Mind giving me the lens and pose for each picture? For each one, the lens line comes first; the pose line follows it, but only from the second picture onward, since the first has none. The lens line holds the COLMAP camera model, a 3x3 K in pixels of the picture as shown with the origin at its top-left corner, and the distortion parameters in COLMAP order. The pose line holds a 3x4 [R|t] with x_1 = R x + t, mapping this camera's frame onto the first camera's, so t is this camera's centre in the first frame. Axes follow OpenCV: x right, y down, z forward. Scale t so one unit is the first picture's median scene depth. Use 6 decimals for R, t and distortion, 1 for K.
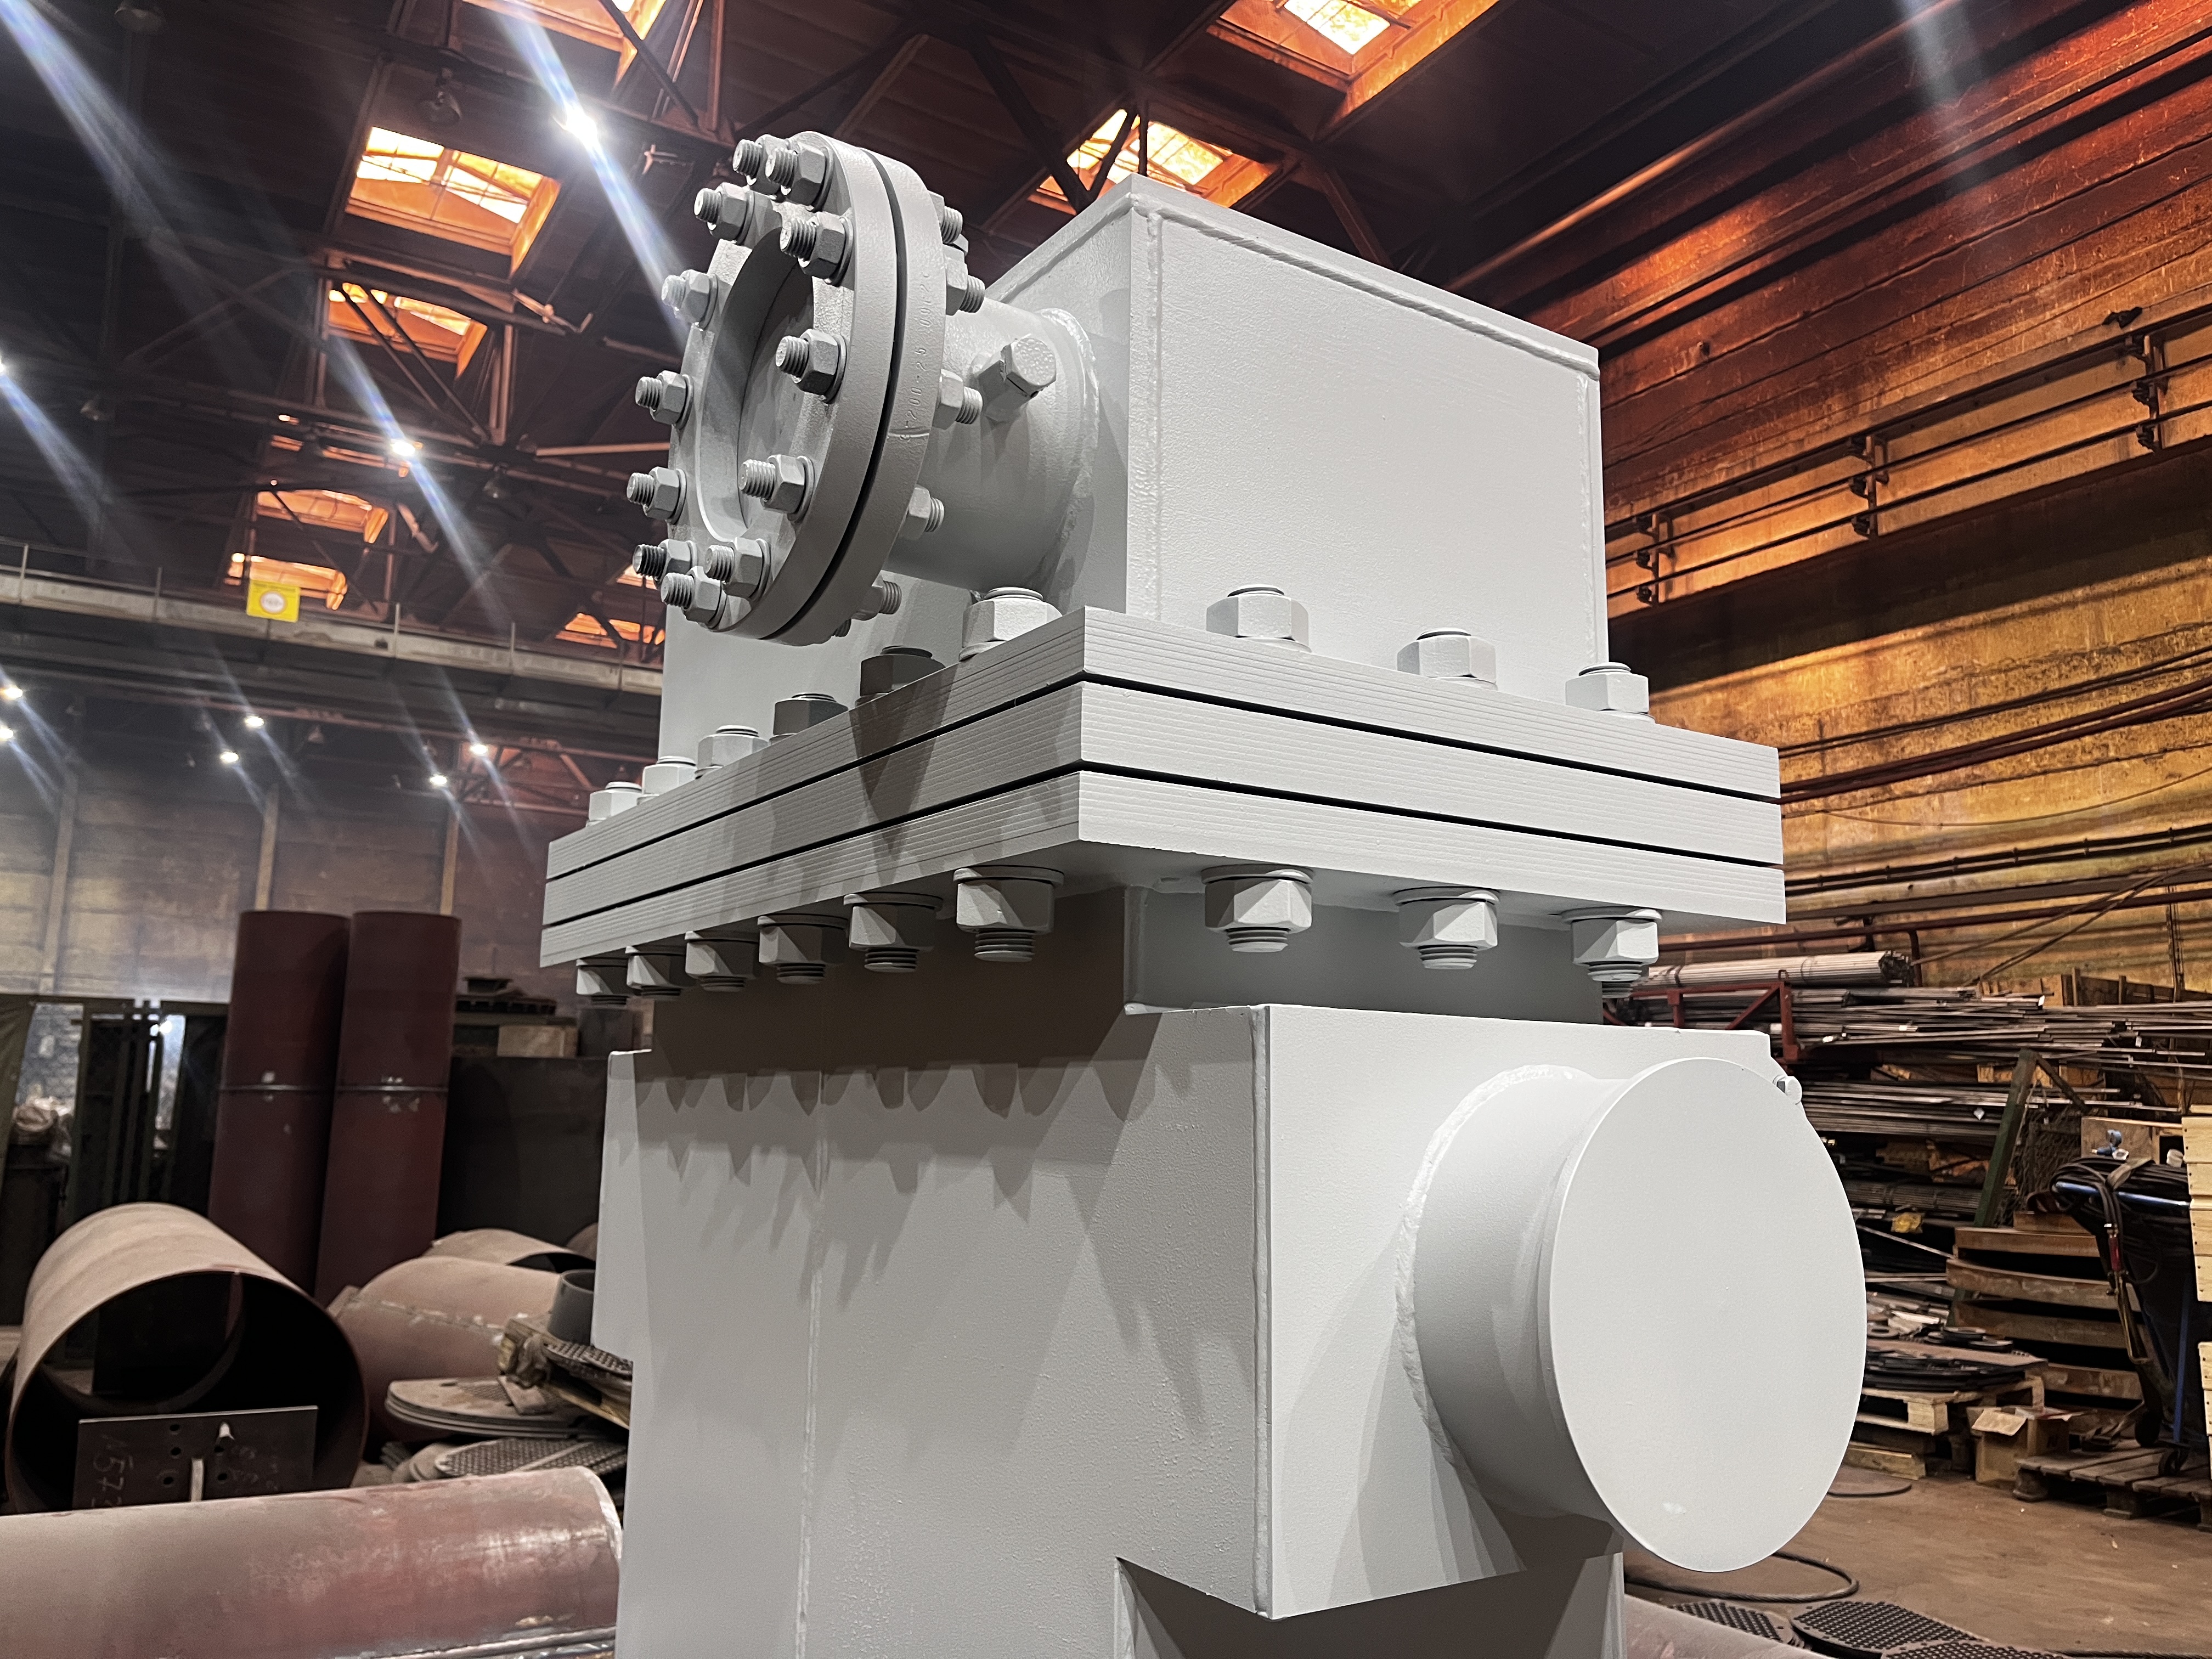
lens RADIAL K [[1677.1, 0, 1125.3], [0, 1677.1, 826.6], [0, 0, 1]] dist [0.073245, -0.104121]
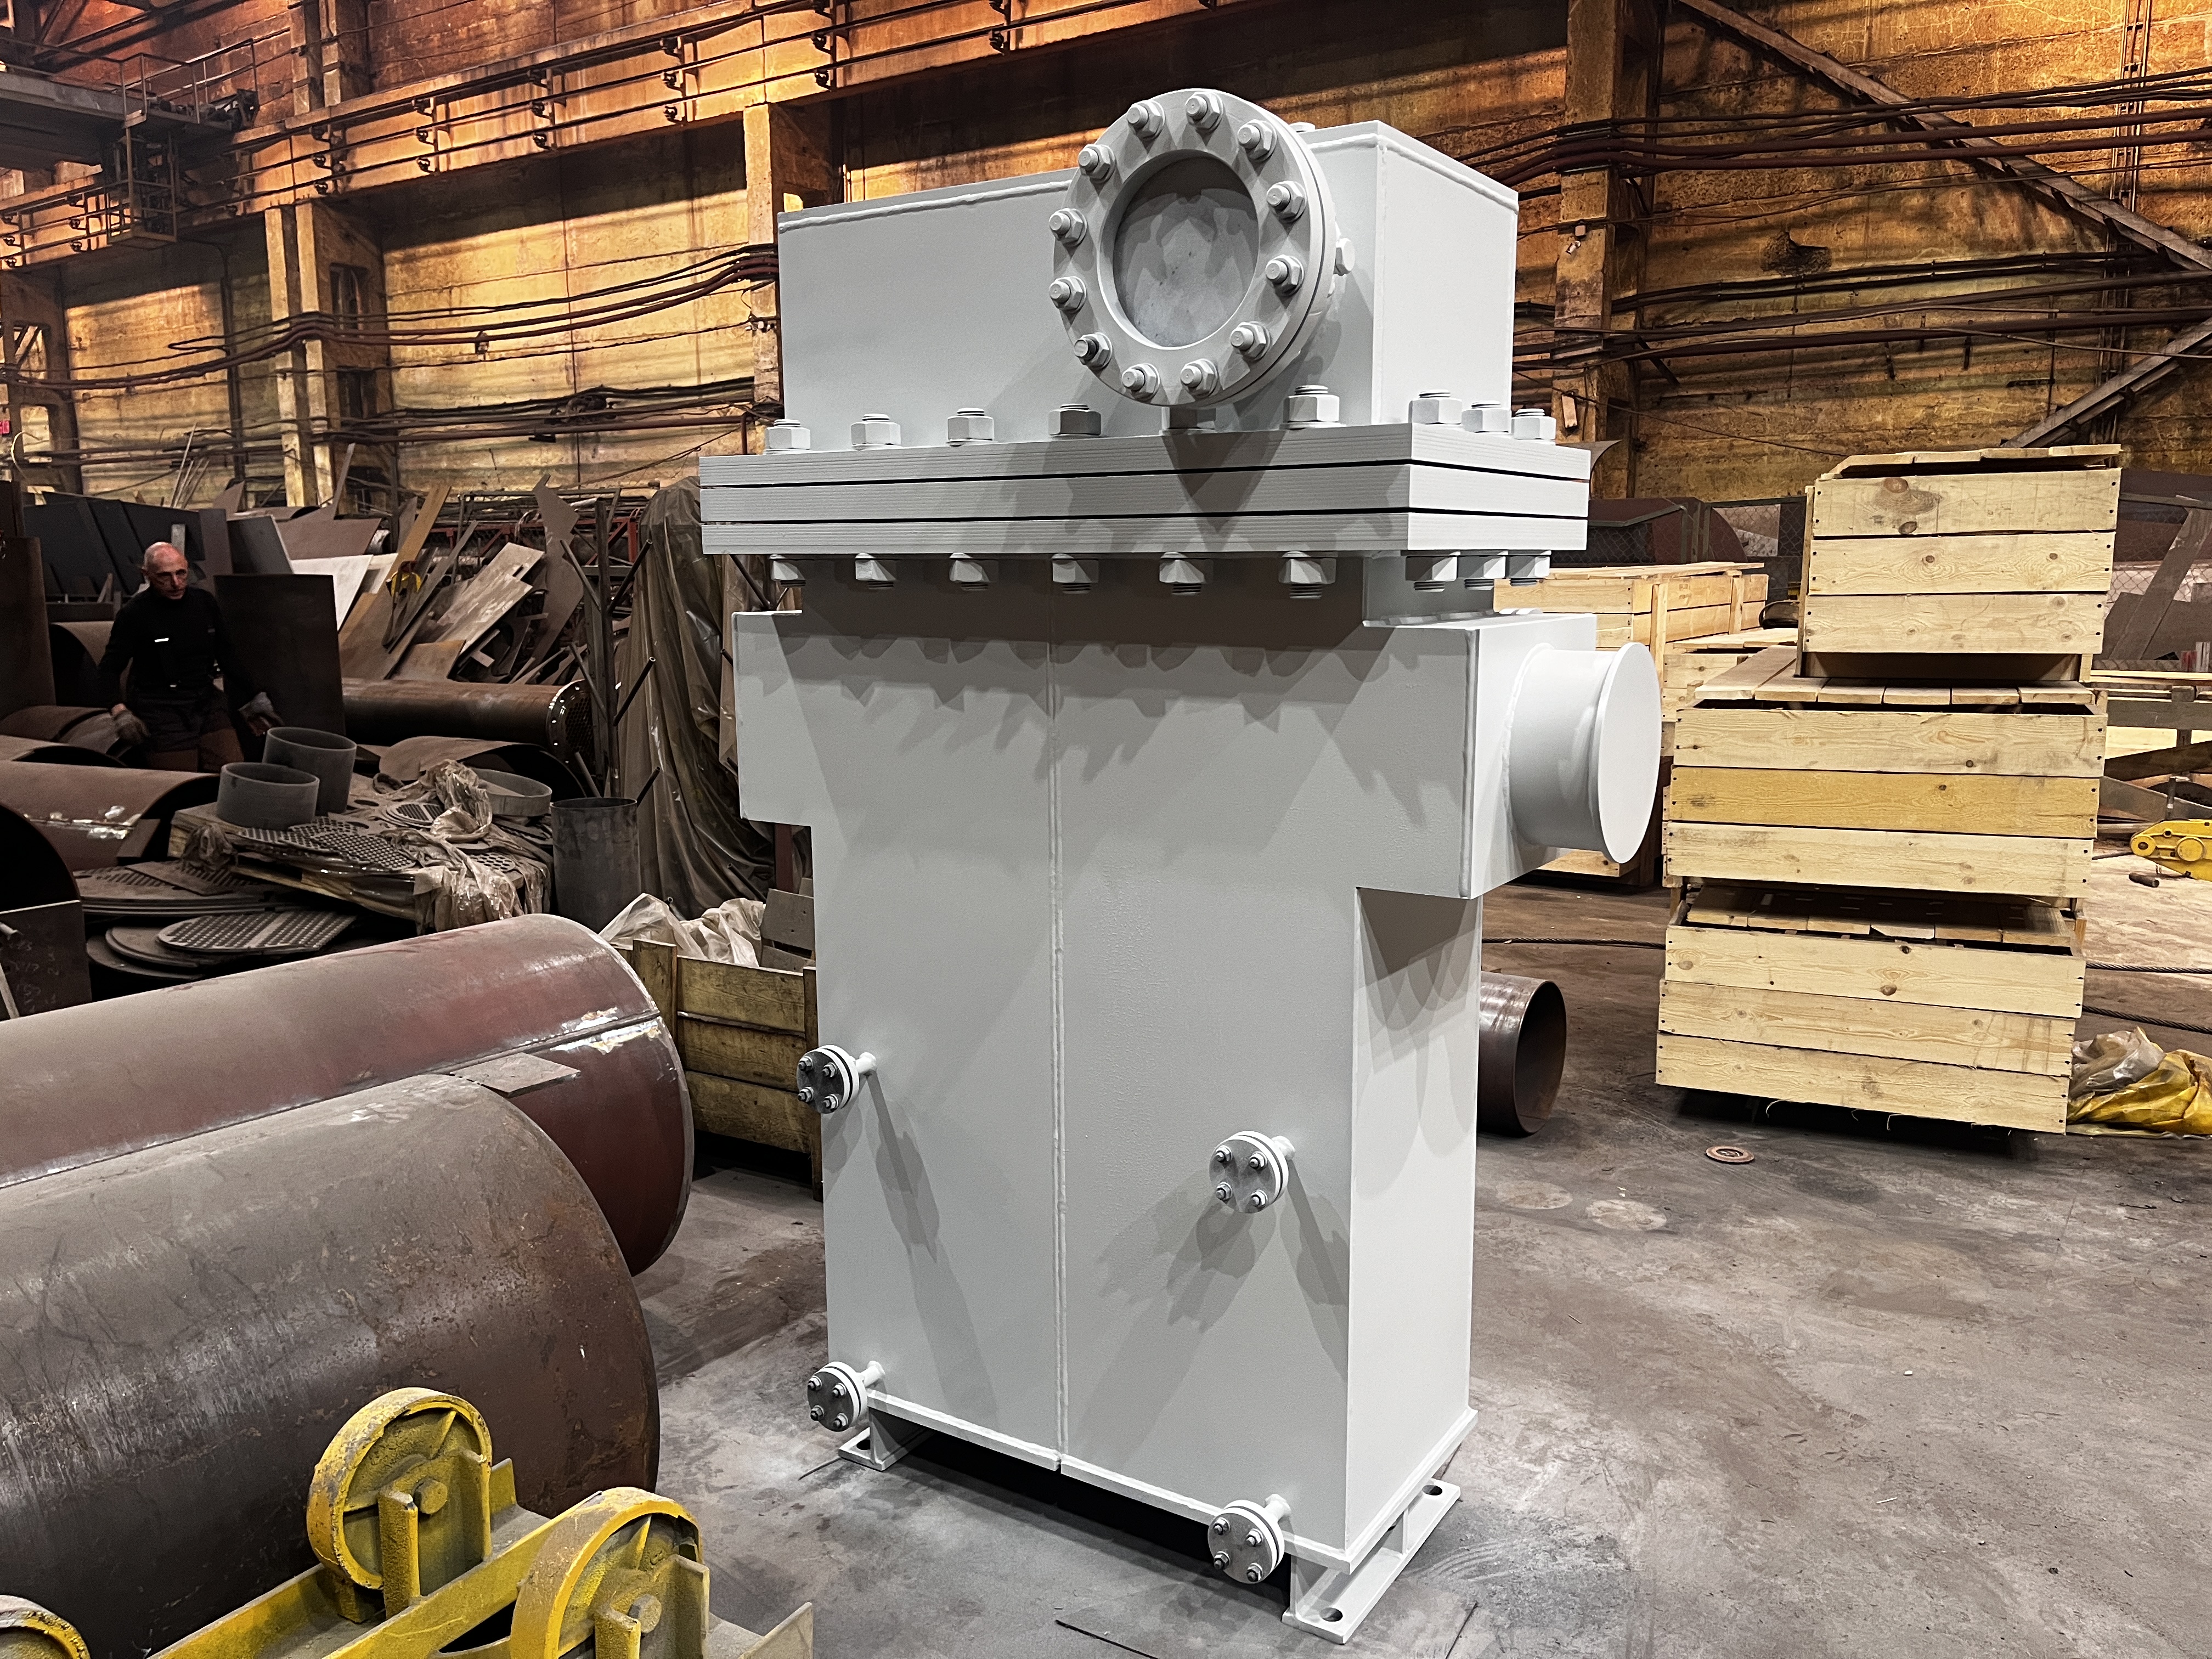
lens RADIAL K [[1677.1, 0, 1105.1], [0, 1677.1, 847.2], [0, 0, 1]] dist [0.073245, -0.104121]
pose [[0.917040, -0.083818, 0.389888, -0.834007], [-0.051615, 0.944494, 0.324450, -0.206683], [-0.395441, -0.317658, 0.861812, -0.493397]]
